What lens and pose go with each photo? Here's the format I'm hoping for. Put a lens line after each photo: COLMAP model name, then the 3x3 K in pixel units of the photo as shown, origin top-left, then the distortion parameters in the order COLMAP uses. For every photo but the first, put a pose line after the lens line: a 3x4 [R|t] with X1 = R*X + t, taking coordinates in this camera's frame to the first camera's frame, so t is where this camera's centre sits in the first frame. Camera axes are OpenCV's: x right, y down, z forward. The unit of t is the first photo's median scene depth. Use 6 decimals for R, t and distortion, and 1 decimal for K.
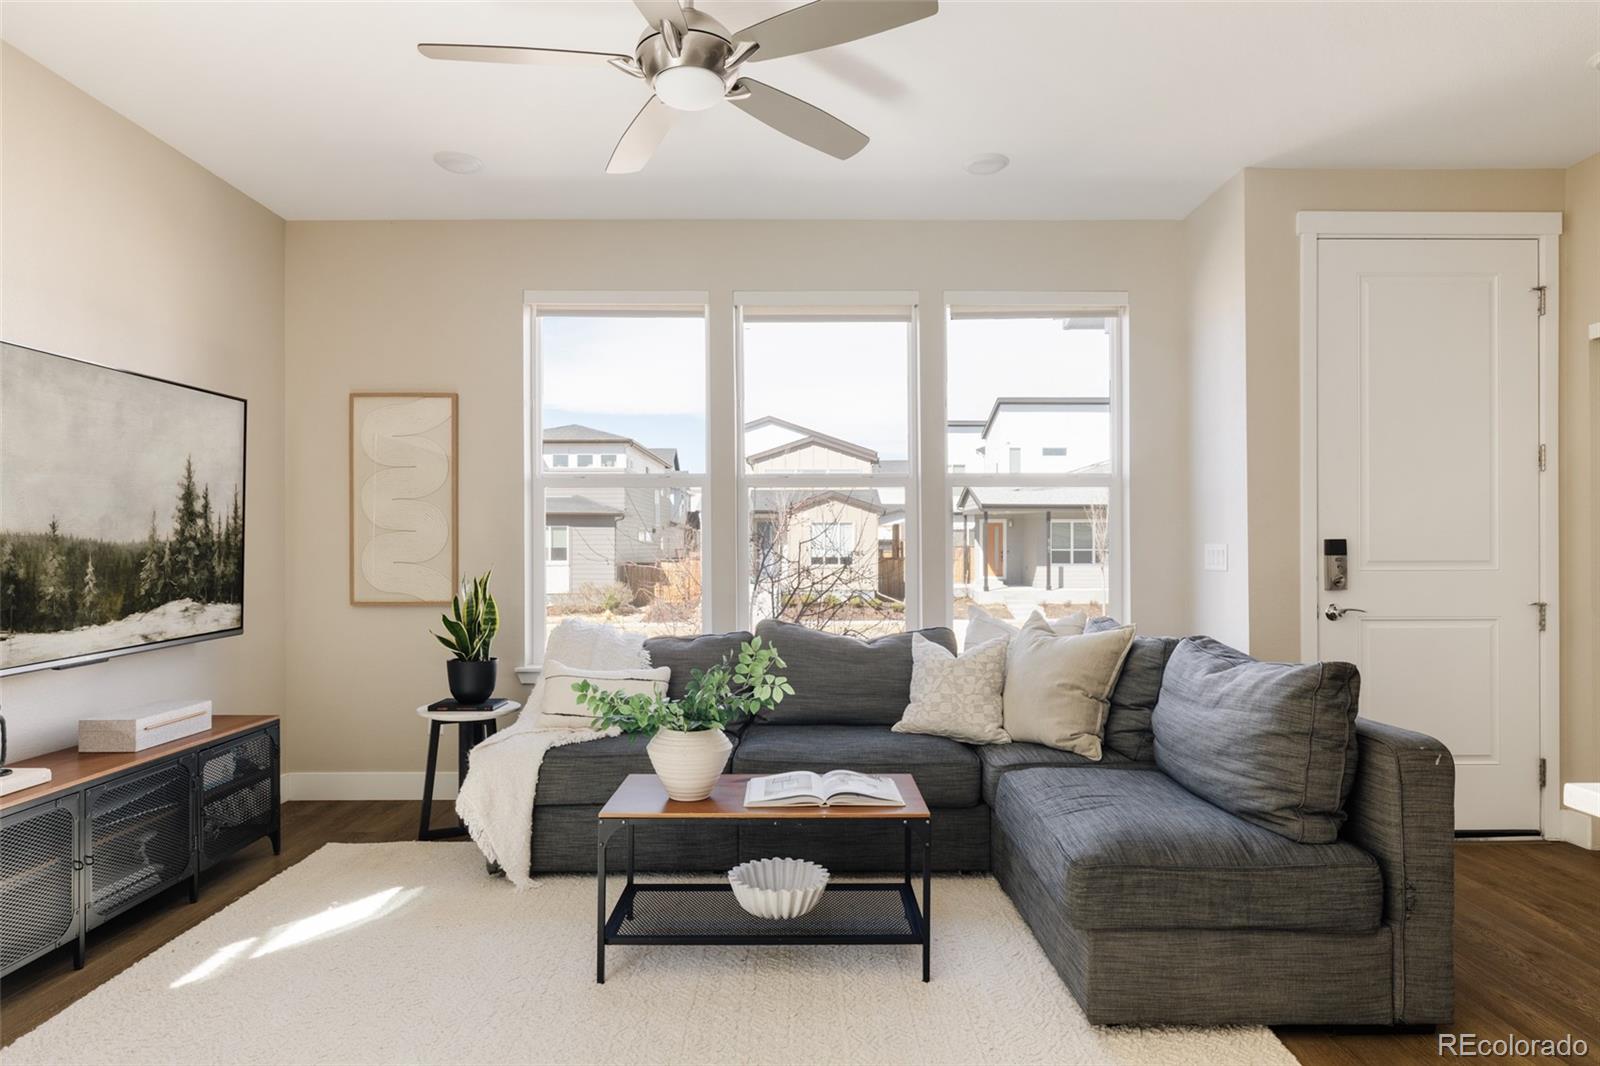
lens RADIAL K [[905.9, 0, 805.9], [0, 905.9, 544.1], [0, 0, 1]] dist [0.008380, -0.002906]
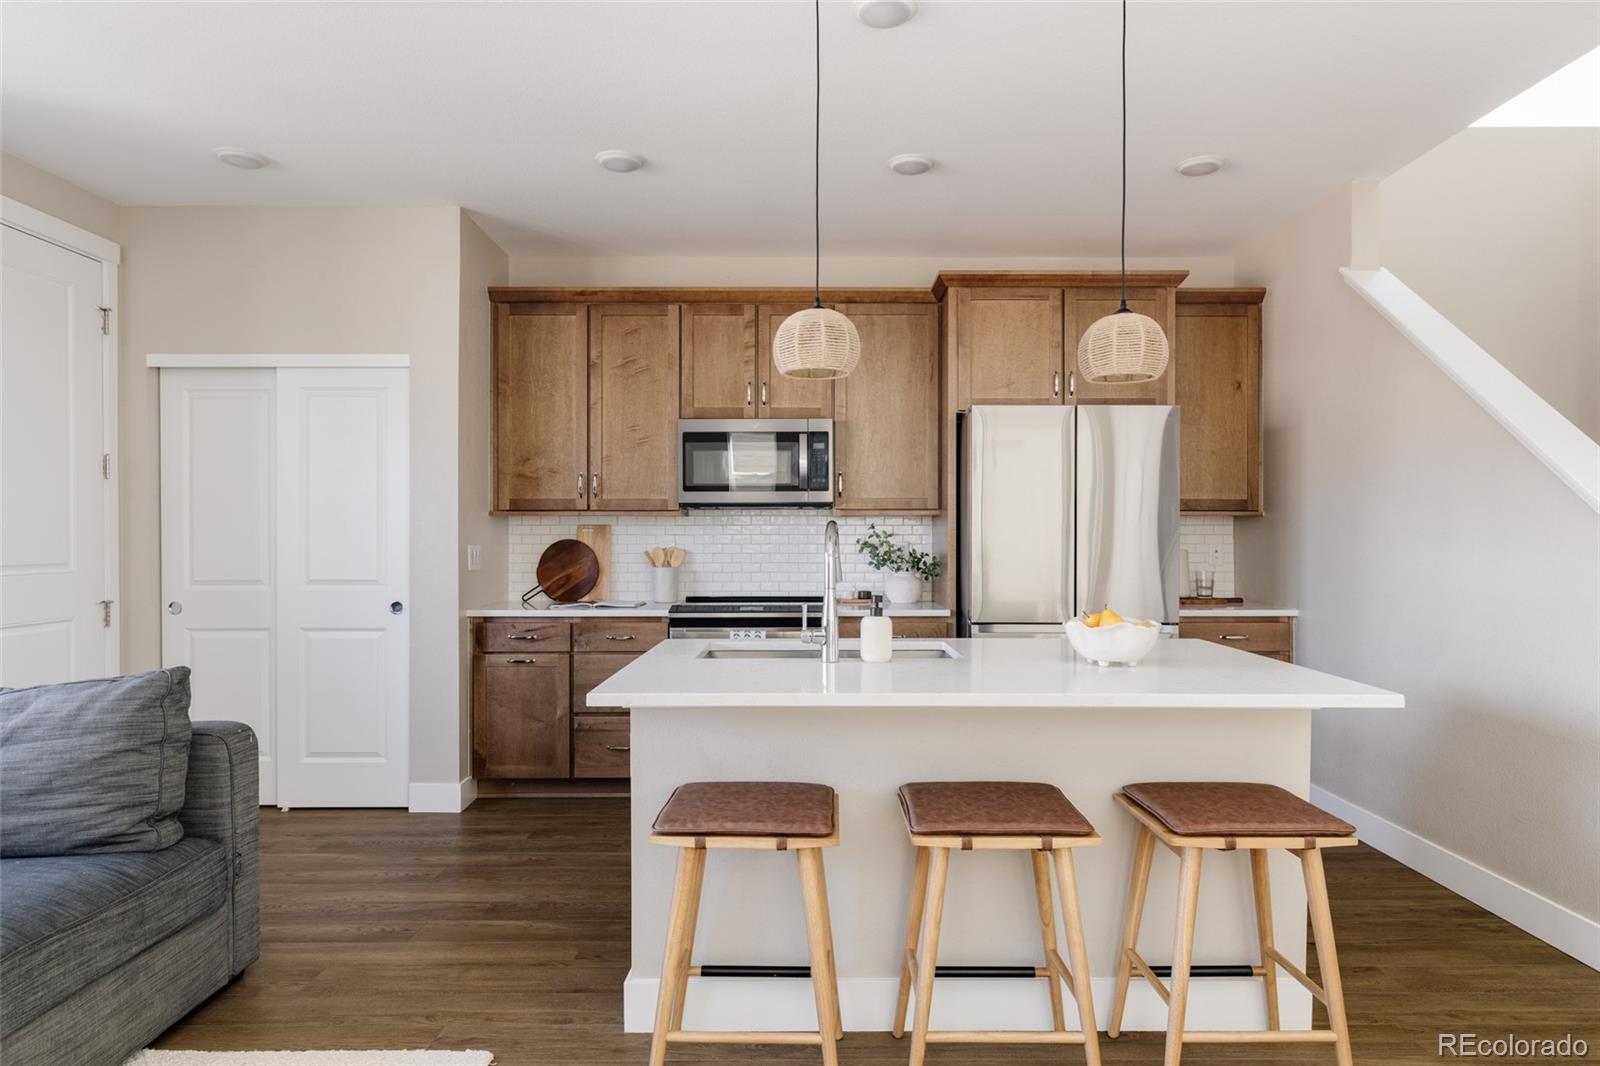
lens RADIAL K [[905.9, 0, 800.0], [0, 905.9, 536.3], [0, 0, 1]] dist [0.008380, -0.002906]
pose [[0.033726, 0.002385, 0.999428, -0.437078], [-0.001518, 0.999996, -0.002336, -0.019087], [-0.999430, -0.001438, 0.033730, 0.250617]]
